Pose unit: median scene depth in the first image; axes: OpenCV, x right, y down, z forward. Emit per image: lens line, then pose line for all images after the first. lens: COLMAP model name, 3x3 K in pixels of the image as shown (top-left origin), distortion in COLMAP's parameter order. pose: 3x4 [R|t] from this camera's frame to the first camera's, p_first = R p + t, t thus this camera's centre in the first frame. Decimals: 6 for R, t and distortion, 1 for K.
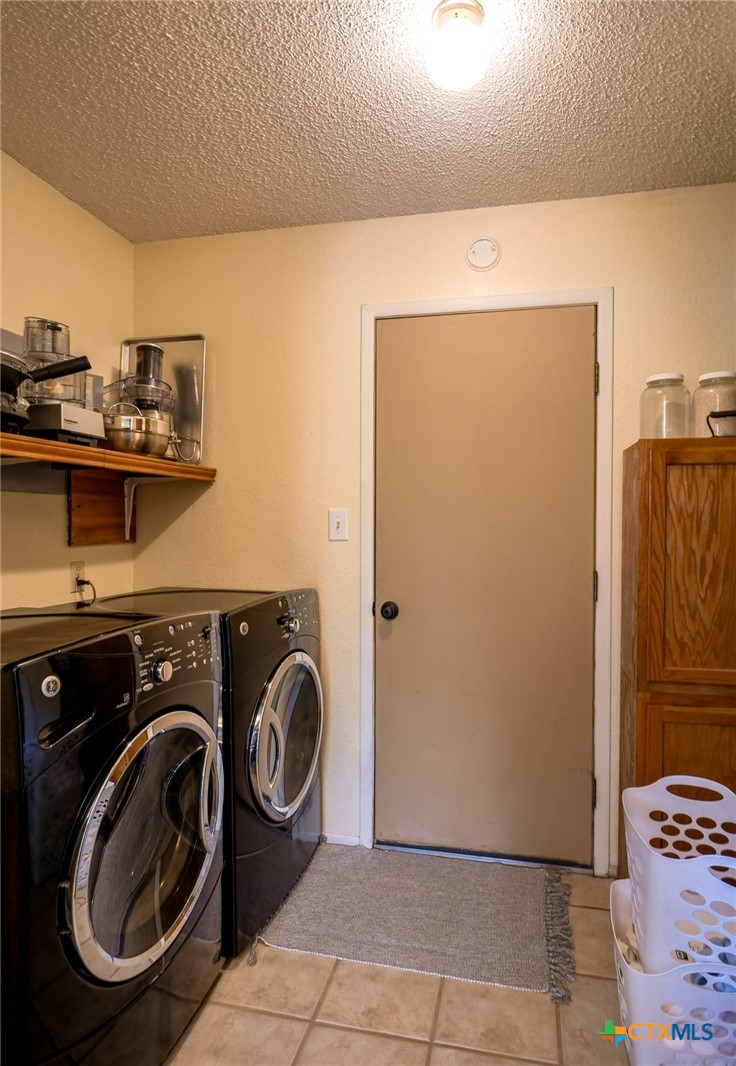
lens RADIAL K [[634.3, 0, 372.3], [0, 634.3, 524.1], [0, 0, 1]] dist [0.007944, 0.001104]
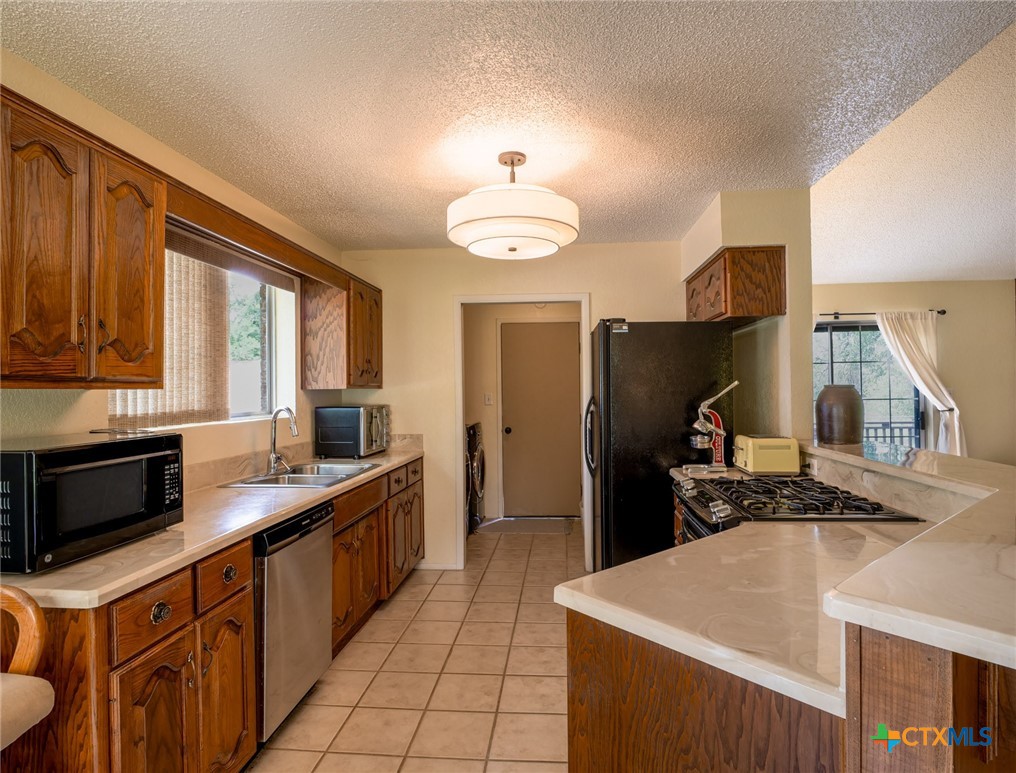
lens RADIAL K [[569.0, 0, 517.4], [0, 569.0, 384.6], [0, 0, 1]] dist [-0.011772, -0.006472]
pose [[0.984239, -0.009579, 0.176583, -0.381186], [0.011108, 0.999909, -0.007676, -0.042431], [-0.176493, 0.009517, 0.984256, -1.475303]]
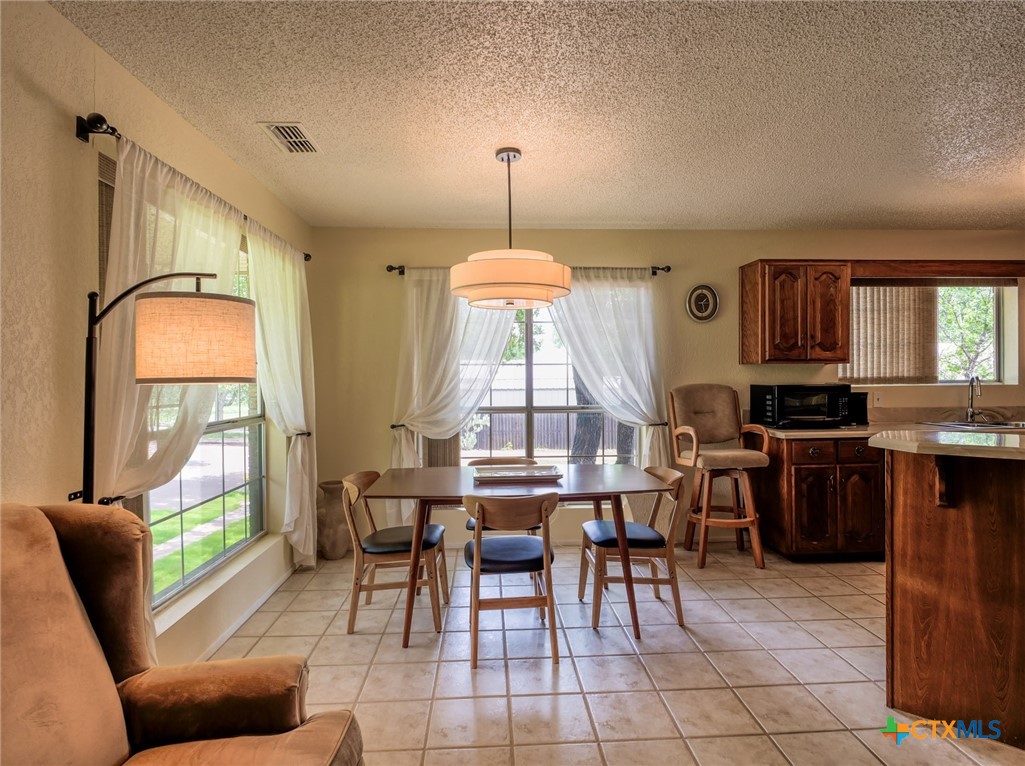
lens RADIAL K [[565.0, 0, 511.1], [0, 565.0, 380.0], [0, 0, 1]] dist [-0.011671, -0.000427]
pose [[0.298174, -0.000374, -0.954512, 0.605369], [0.009370, 0.999953, 0.002535, -0.011013], [0.954466, -0.009700, 0.298163, -2.076453]]
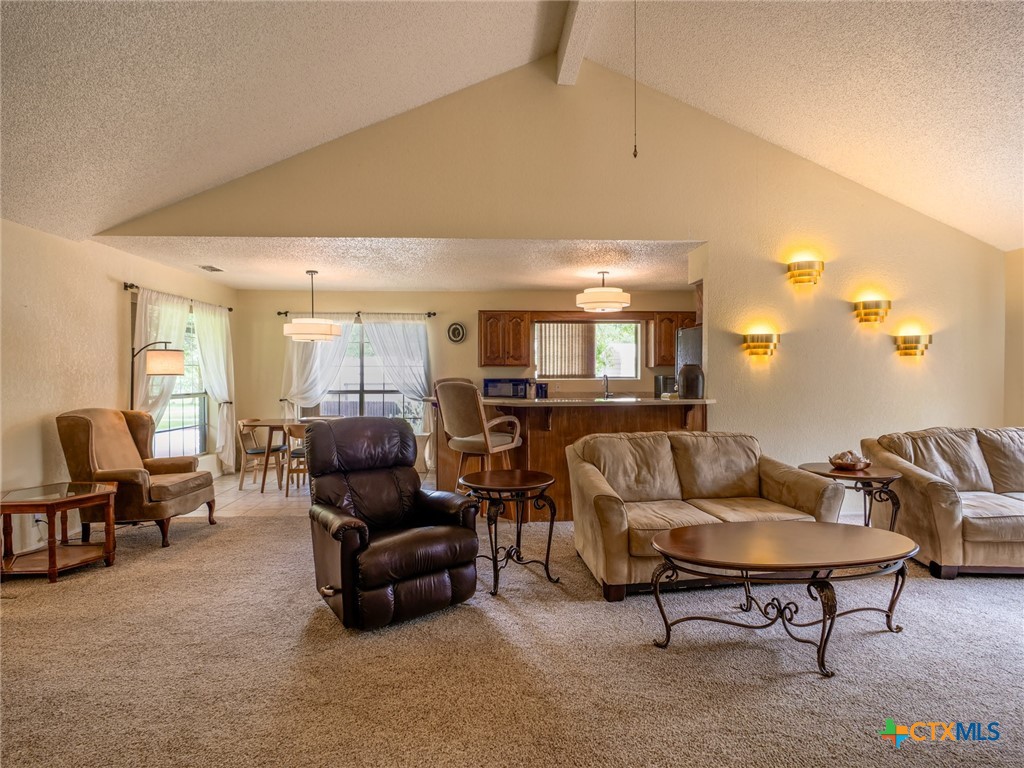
lens RADIAL K [[559.5, 0, 508.1], [0, 559.5, 383.1], [0, 0, 1]] dist [-0.017662, 0.005205]
pose [[0.313959, 0.014517, -0.949325, 2.245642], [0.002776, 0.999865, 0.016207, -0.009876], [0.949432, -0.007724, 0.313877, -1.667990]]
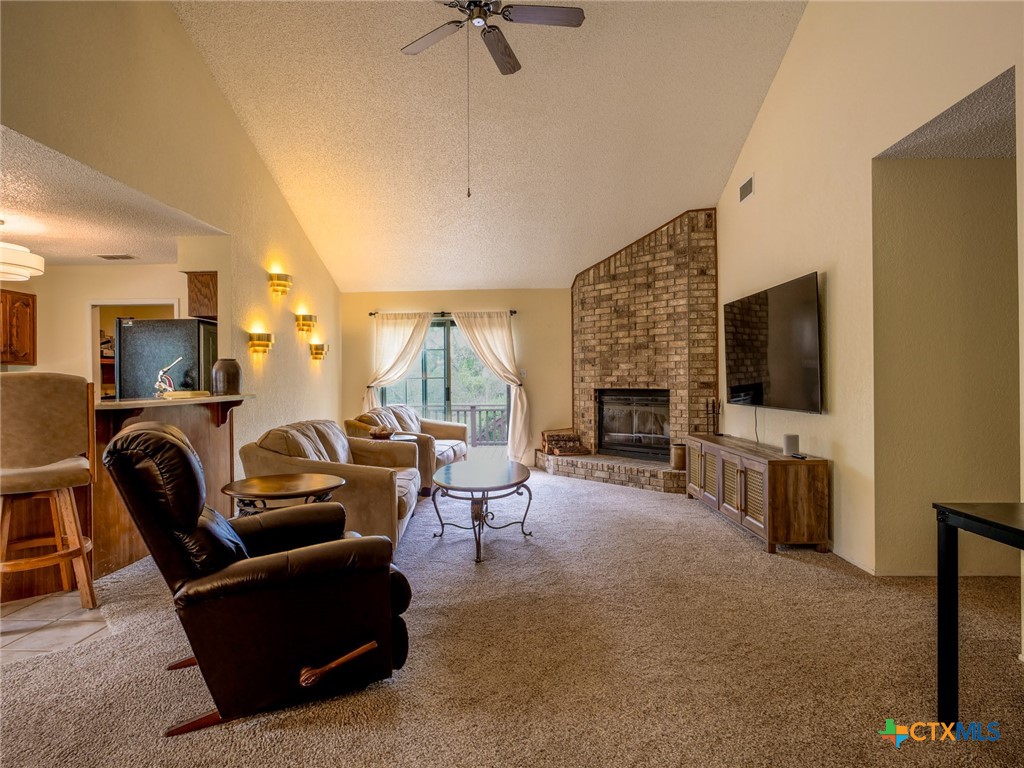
lens RADIAL K [[559.5, 0, 513.2], [0, 559.5, 381.3], [0, 0, 1]] dist [-0.017662, 0.005205]
pose [[0.974451, -0.009830, 0.224387, 1.063058], [0.010206, 0.999948, -0.000518, 0.046421], [-0.224370, 0.002795, 0.974500, -2.521783]]
